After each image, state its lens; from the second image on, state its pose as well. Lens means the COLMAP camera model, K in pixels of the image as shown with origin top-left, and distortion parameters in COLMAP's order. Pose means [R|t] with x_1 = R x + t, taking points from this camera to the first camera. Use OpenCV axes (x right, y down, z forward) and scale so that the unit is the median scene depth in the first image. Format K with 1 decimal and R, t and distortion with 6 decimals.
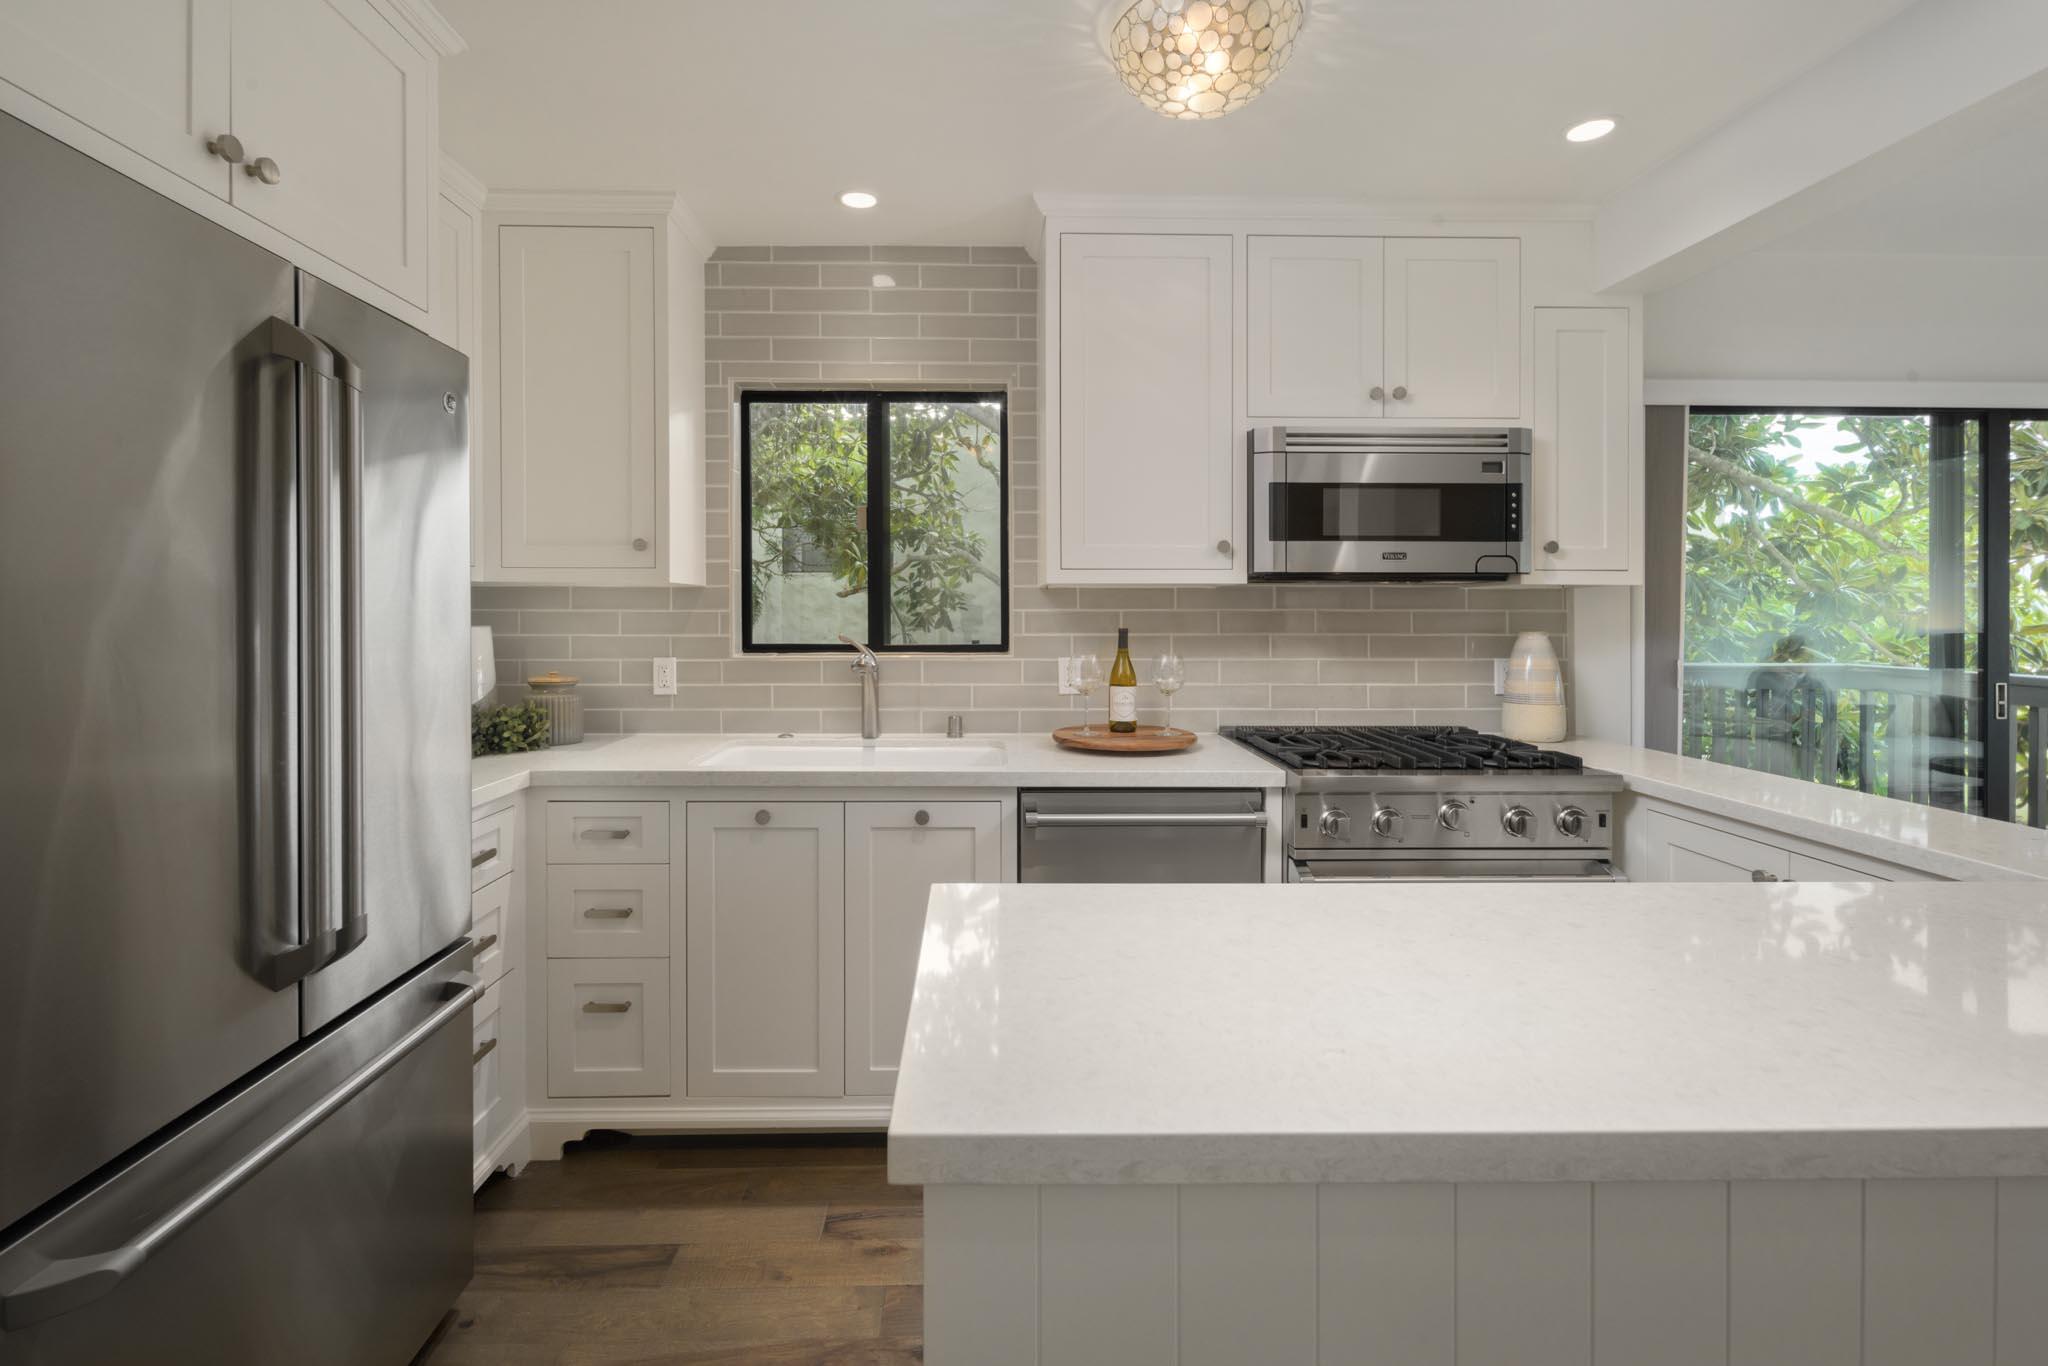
lens RADIAL K [[859.4, 0, 1010.4], [0, 859.4, 606.8], [0, 0, 1]] dist [0.000948, -0.000014]
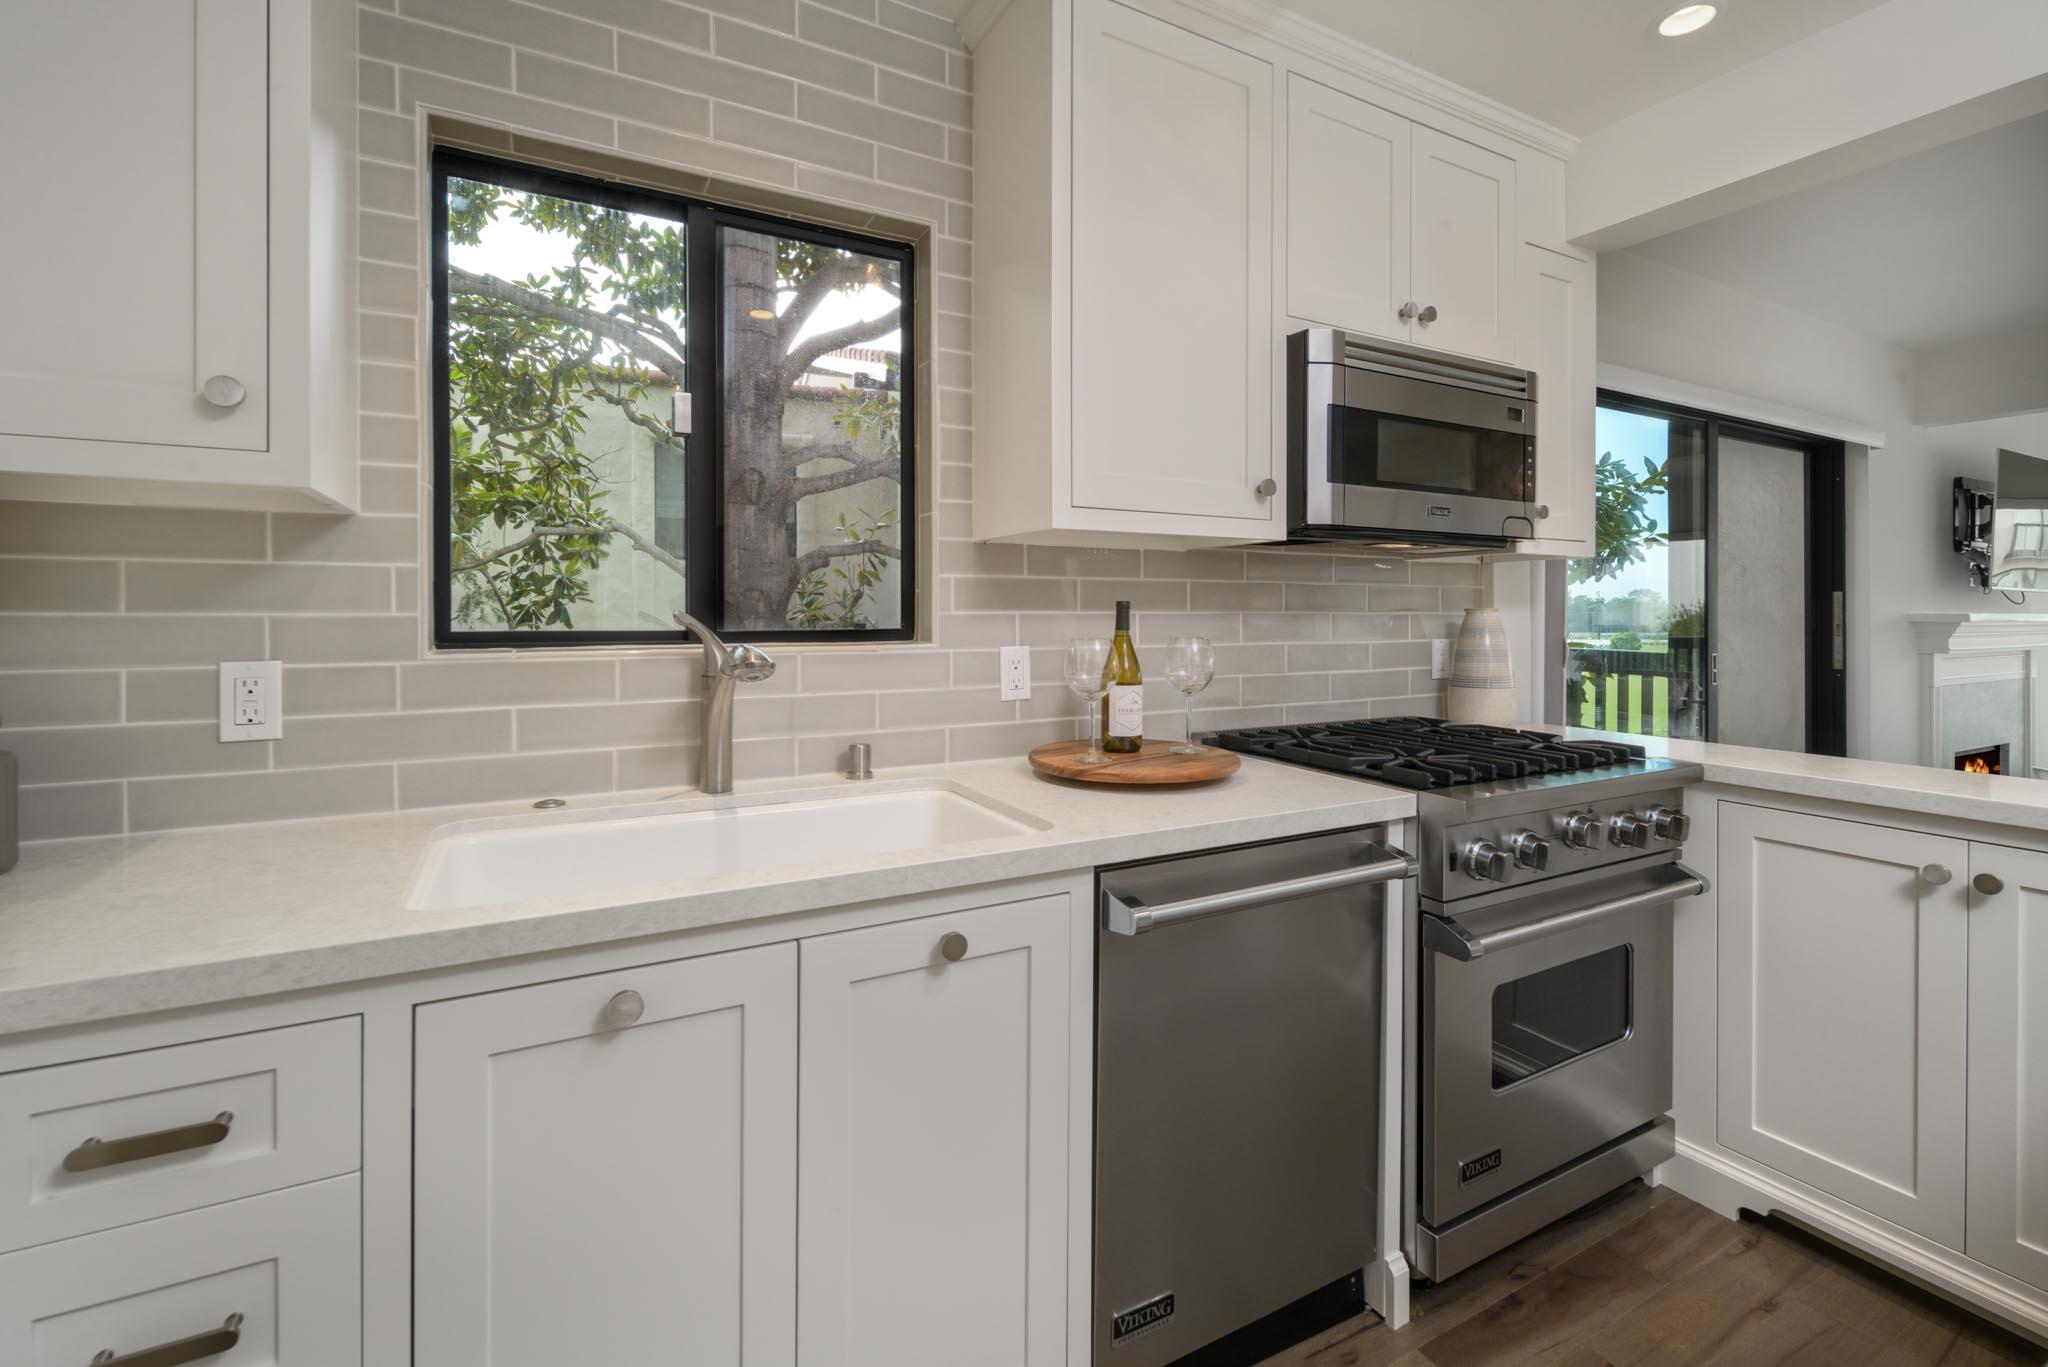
lens RADIAL K [[859.4, 0, 1010.4], [0, 859.4, 607.3], [0, 0, 1]] dist [0.000948, -0.000014]
pose [[0.899359, 0.002133, 0.437205, -0.234602], [-0.003508, 0.999991, 0.002337, 0.026742], [-0.437197, -0.003635, 0.899359, 0.392909]]
